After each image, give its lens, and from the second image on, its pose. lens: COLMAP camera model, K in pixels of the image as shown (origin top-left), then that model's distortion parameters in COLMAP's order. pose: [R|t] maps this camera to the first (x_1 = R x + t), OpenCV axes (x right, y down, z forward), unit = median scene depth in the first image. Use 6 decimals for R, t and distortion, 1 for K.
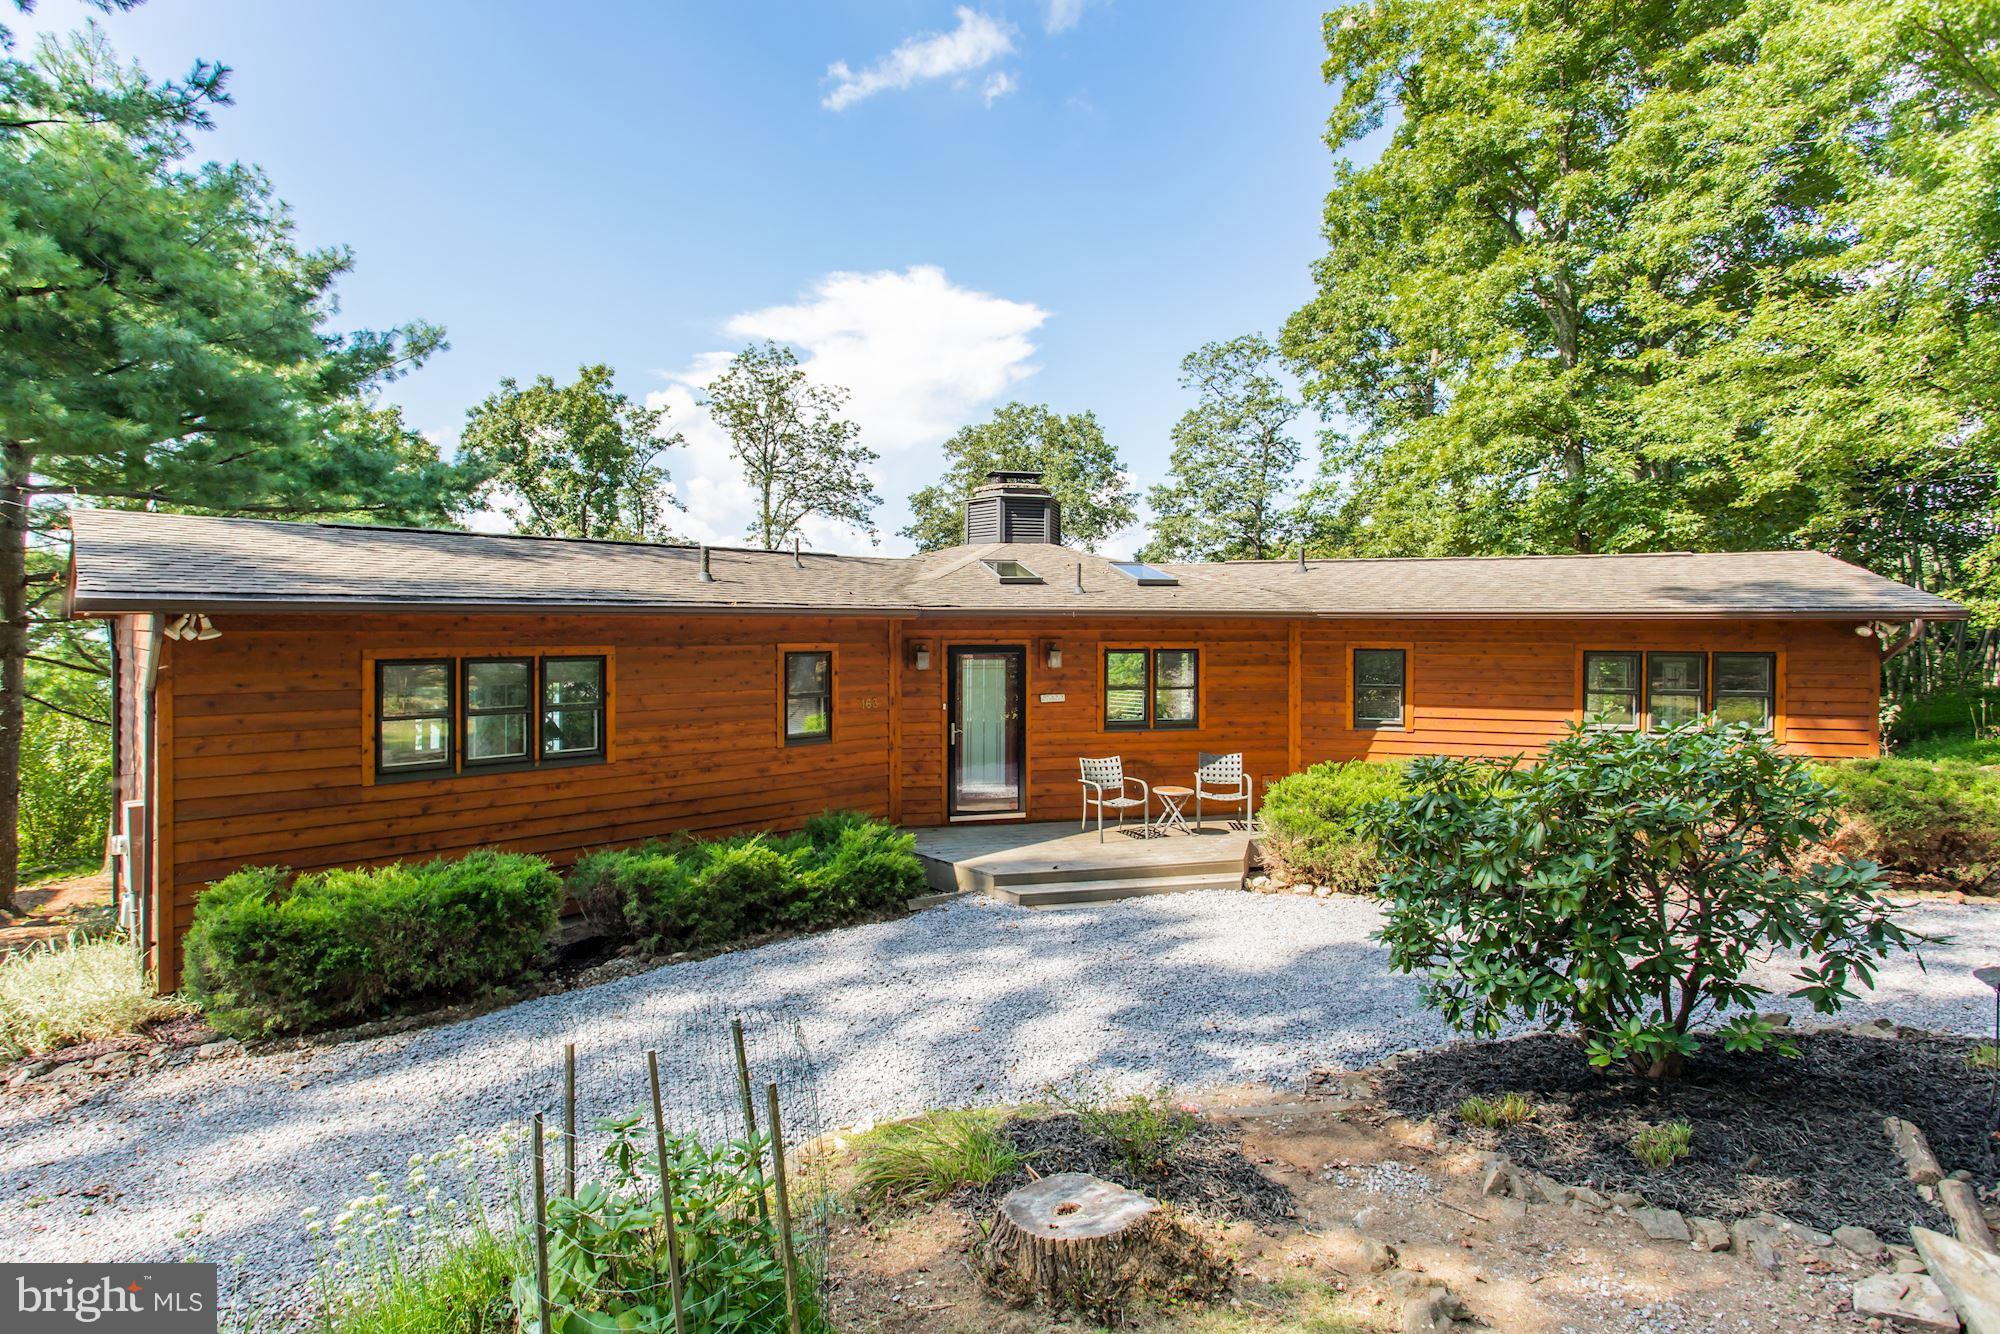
lens RADIAL K [[971.6, 0, 994.9], [0, 971.6, 646.1], [0, 0, 1]] dist [0.000117, 0.000688]
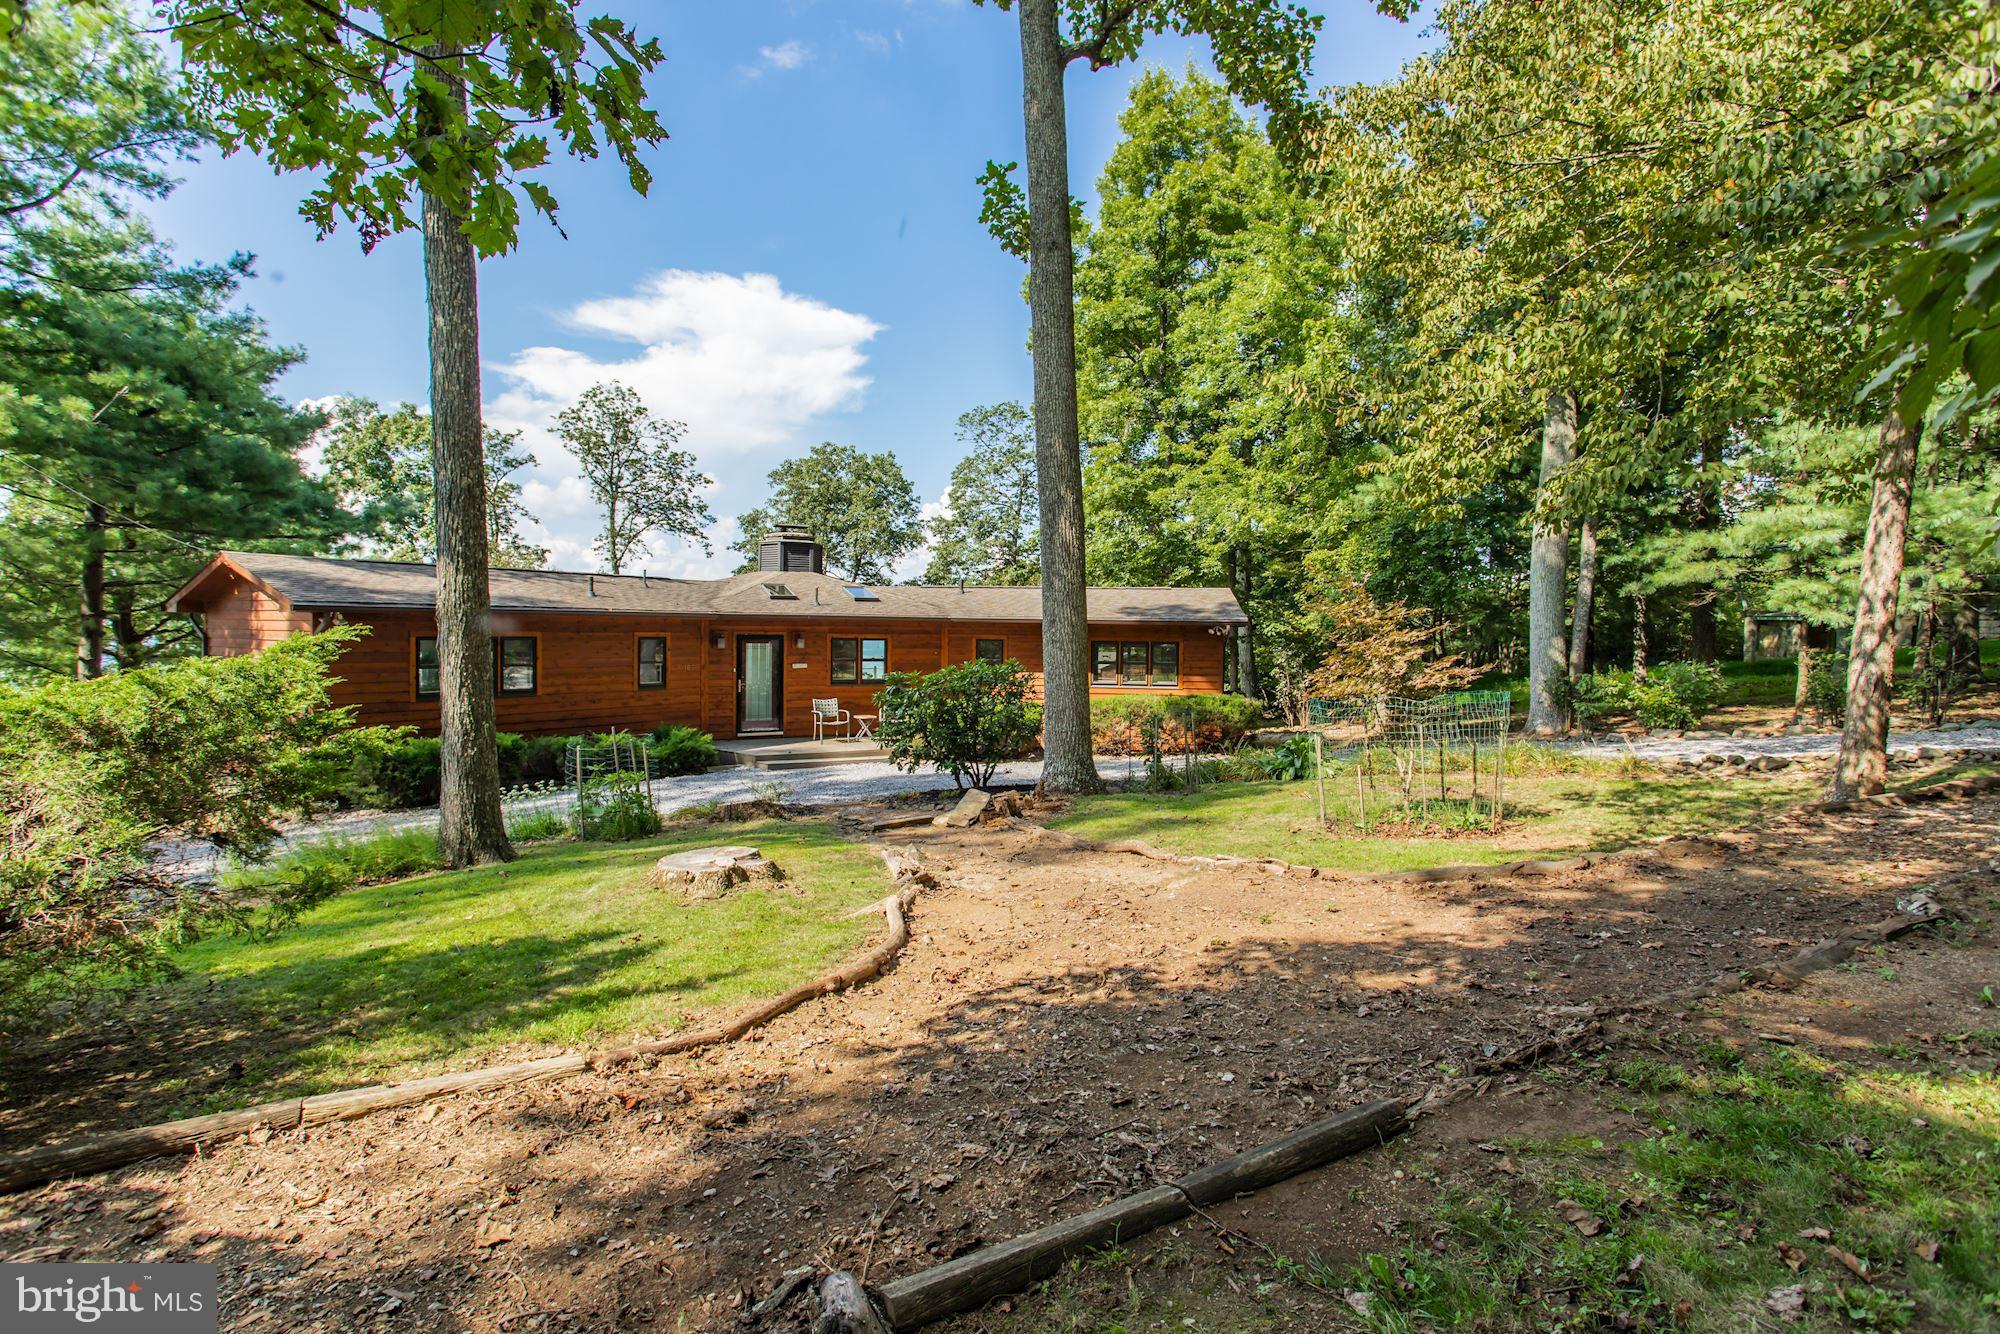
lens RADIAL K [[950.2, 0, 1003.5], [0, 950.2, 662.4], [0, 0, 1]] dist [-0.000645, 0.005585]
pose [[0.985912, 0.003939, 0.167219, 0.039894], [-0.006428, 0.999876, 0.014344, 0.006101], [-0.167142, -0.015217, 0.985815, -0.217508]]
